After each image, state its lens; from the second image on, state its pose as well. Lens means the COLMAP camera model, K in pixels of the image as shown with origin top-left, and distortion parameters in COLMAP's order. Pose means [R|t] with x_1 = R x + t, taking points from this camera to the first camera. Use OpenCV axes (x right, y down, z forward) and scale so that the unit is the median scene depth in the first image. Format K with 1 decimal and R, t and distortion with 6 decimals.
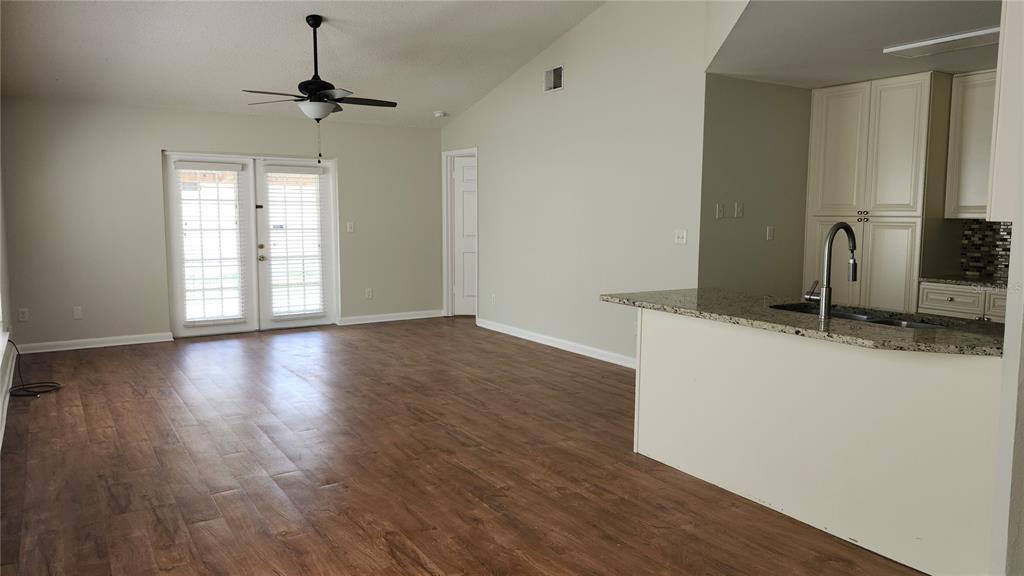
lens RADIAL K [[708.3, 0, 514.3], [0, 708.3, 276.5], [0, 0, 1]] dist [0.095957, -0.127939]
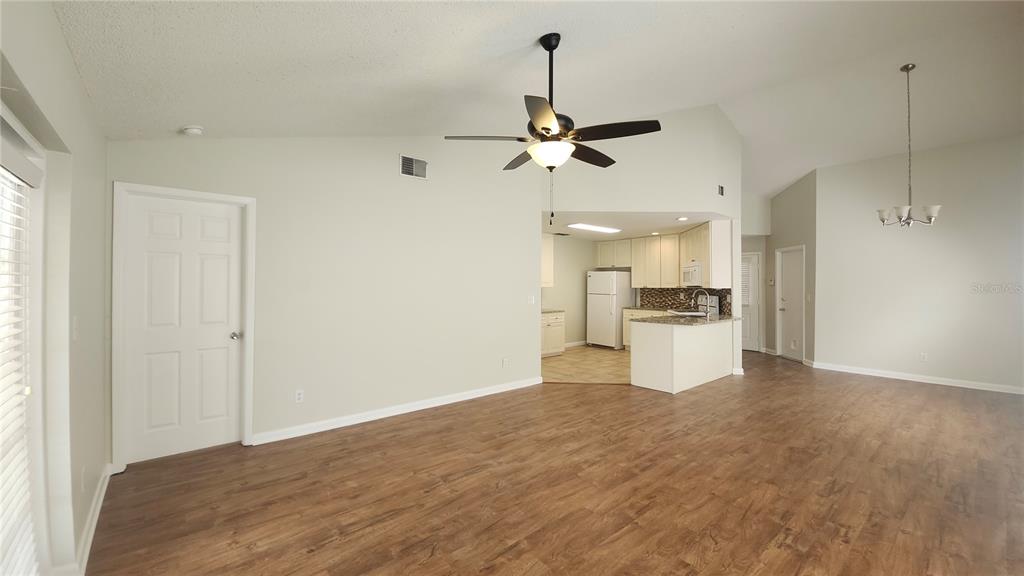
lens RADIAL K [[406.5, 0, 511.5], [0, 406.5, 280.2], [0, 0, 1]] dist [-0.002239, -0.009546]
pose [[-0.126877, 0.000059, 0.991919, -0.881239], [0.086068, 0.996229, 0.010950, -0.141285], [-0.988177, 0.086761, -0.126403, 1.409882]]
